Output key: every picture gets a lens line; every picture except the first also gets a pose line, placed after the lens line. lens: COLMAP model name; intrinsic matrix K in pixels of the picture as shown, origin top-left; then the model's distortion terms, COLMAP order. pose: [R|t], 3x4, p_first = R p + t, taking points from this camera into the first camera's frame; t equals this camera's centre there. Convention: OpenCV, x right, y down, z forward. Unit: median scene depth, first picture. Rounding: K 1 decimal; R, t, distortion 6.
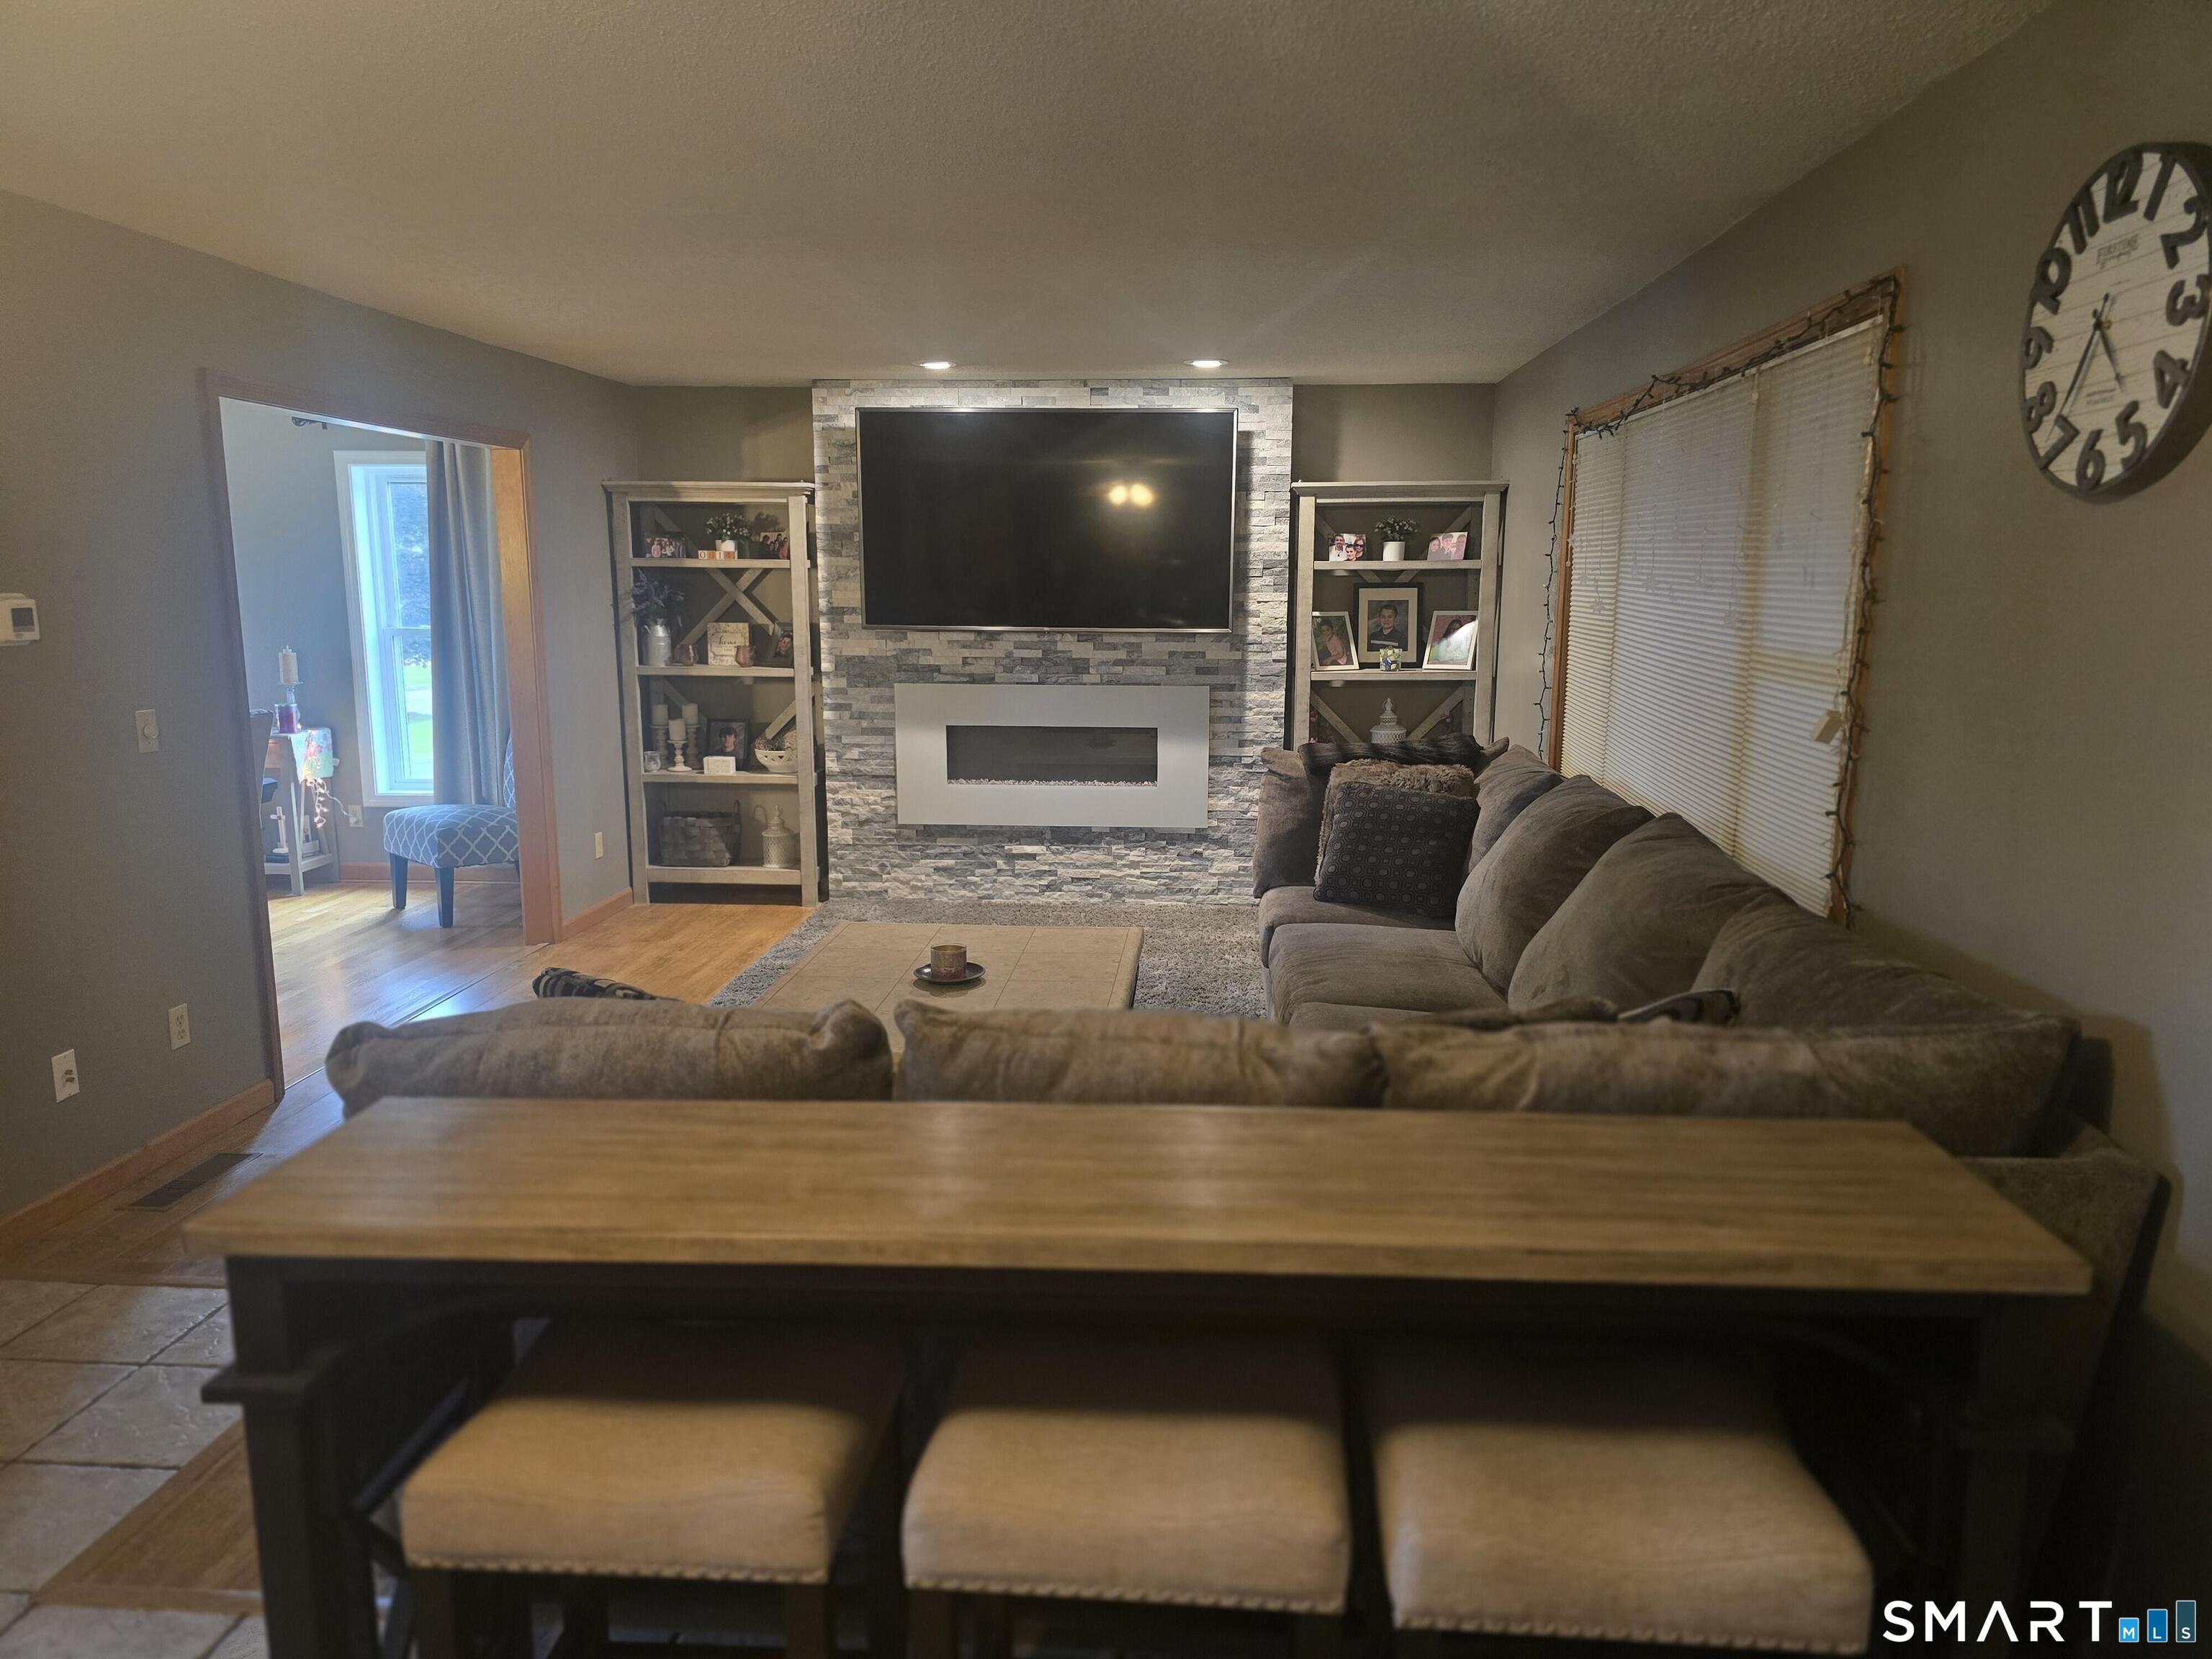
lens RADIAL K [[1476.6, 0, 1109.9], [0, 1476.6, 842.7], [0, 0, 1]] dist [0.057650, -0.052952]
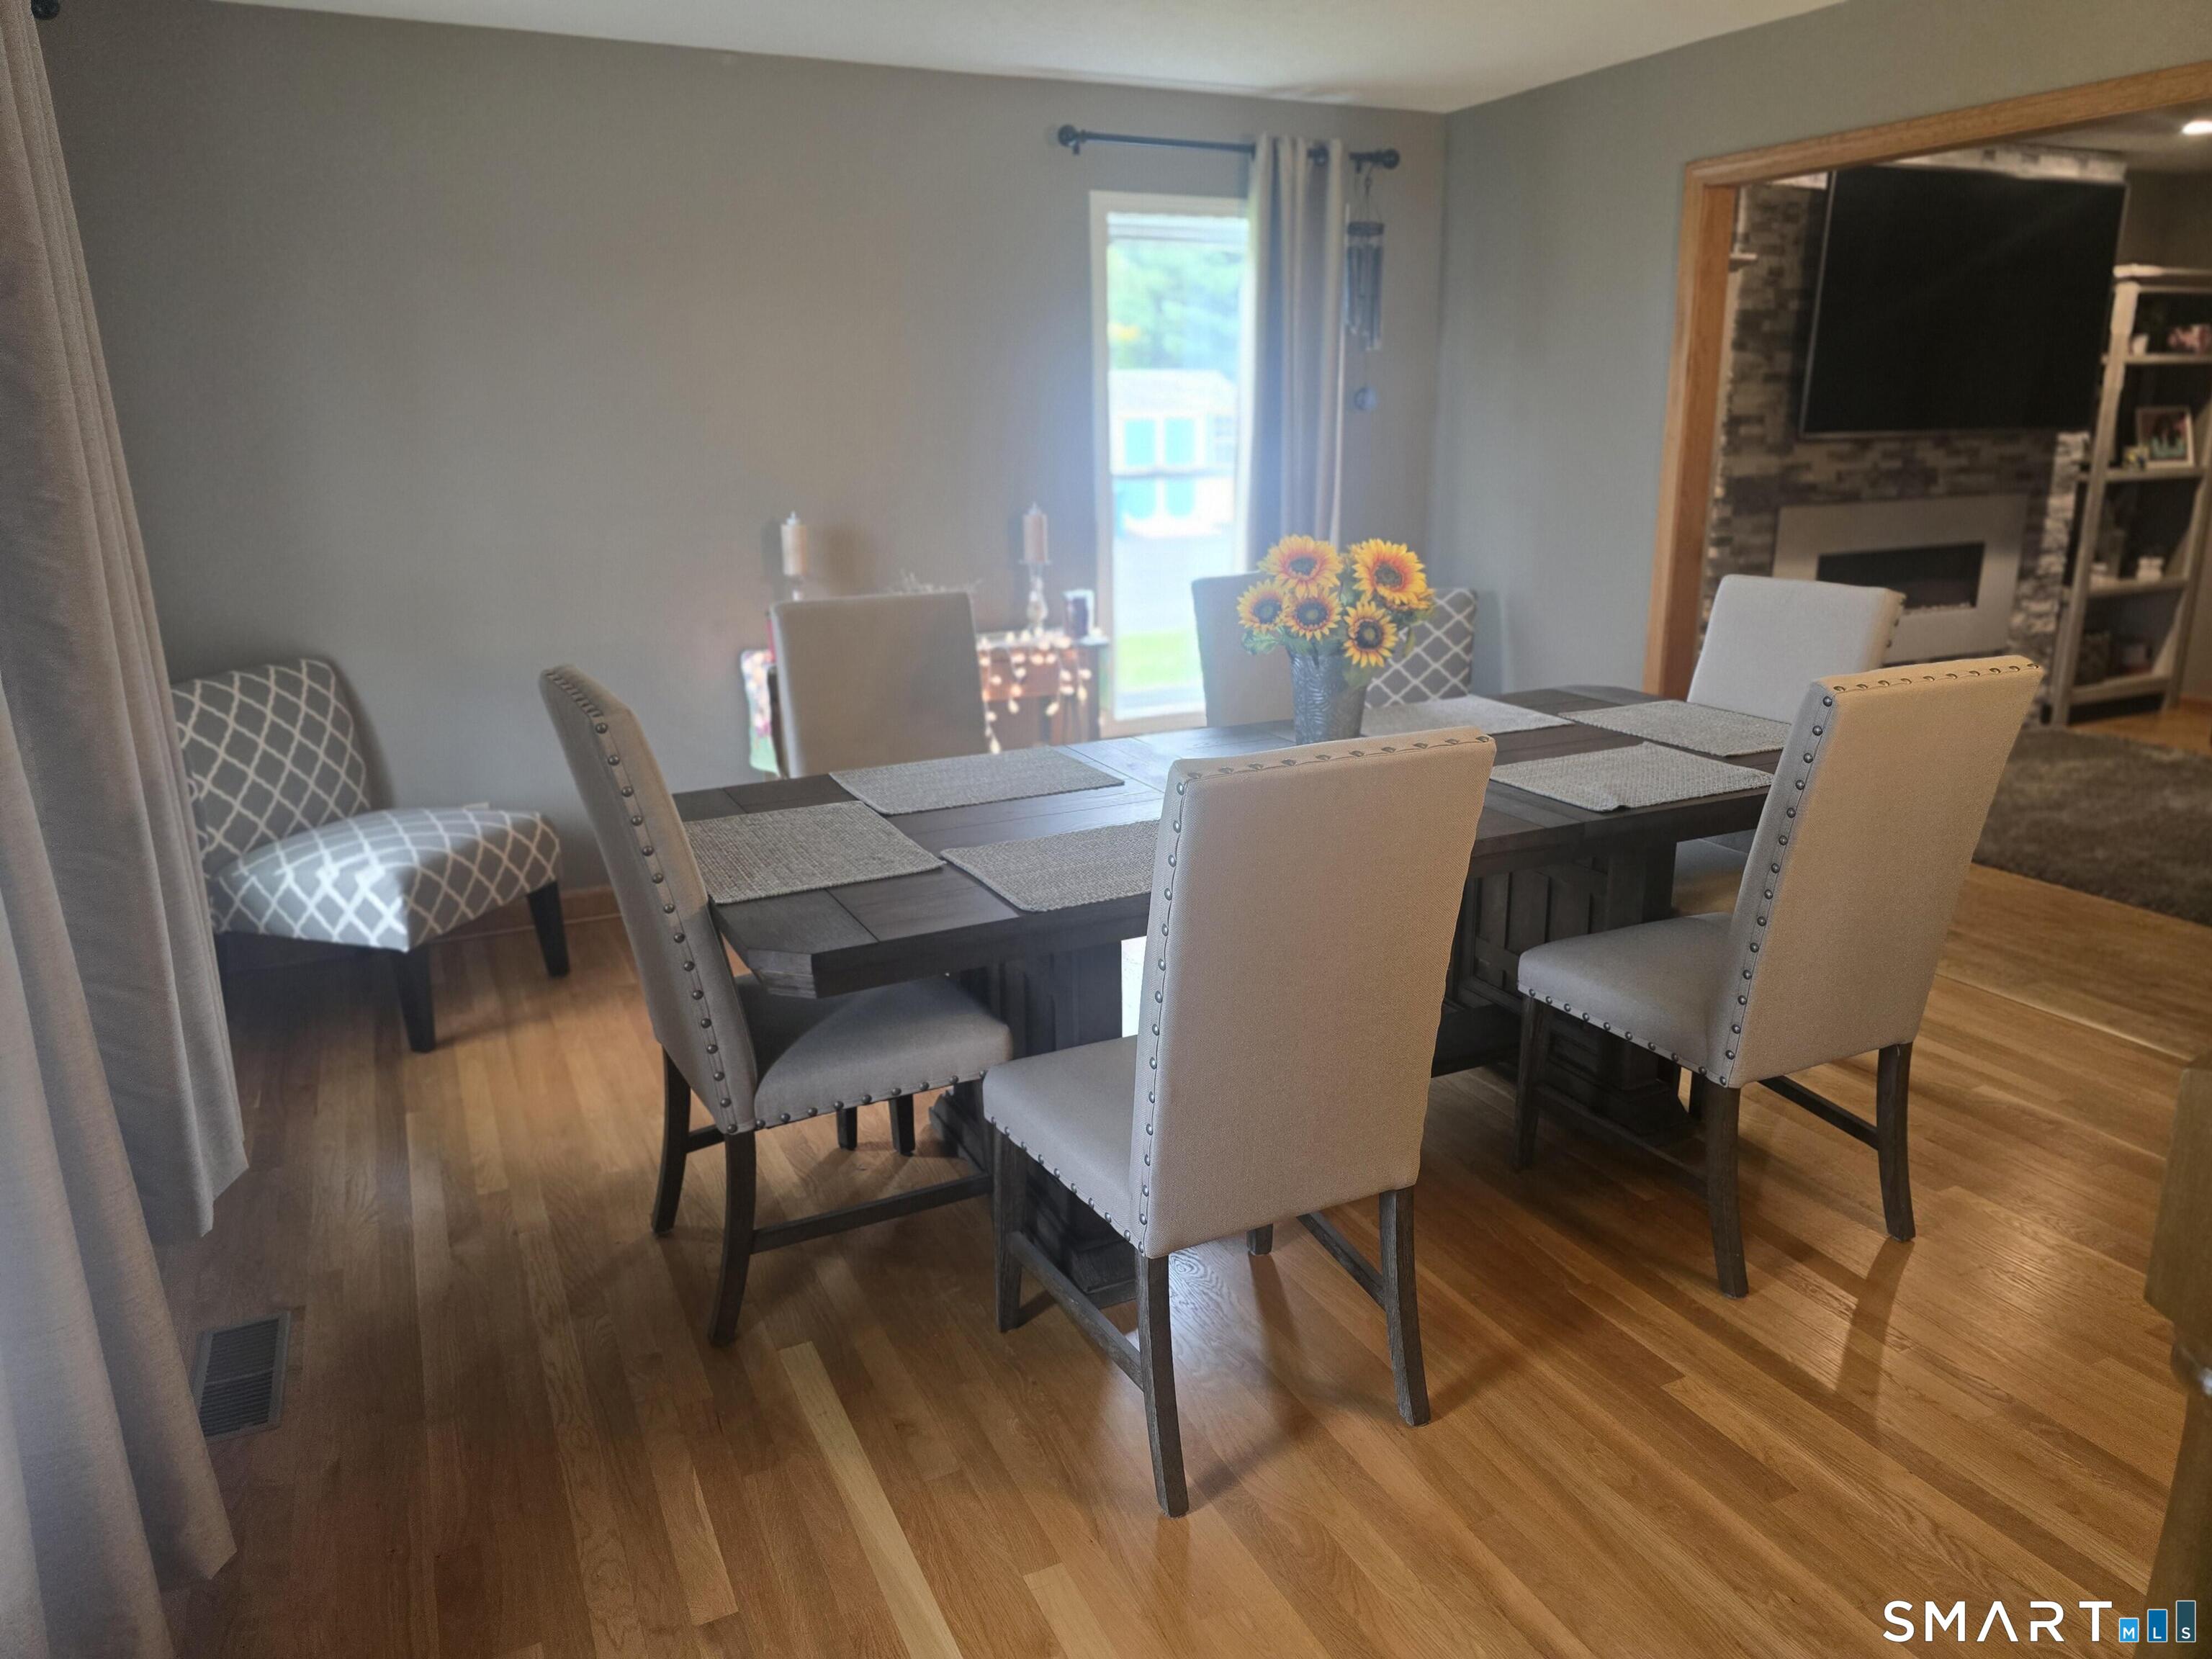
lens RADIAL K [[1476.6, 0, 1103.6], [0, 1476.6, 821.6], [0, 0, 1]] dist [0.057650, -0.052952]
pose [[0.870090, -0.146582, 0.470592, -0.899235], [0.106322, 0.988095, 0.111195, -0.067727], [-0.481289, -0.046716, 0.875316, 0.444876]]
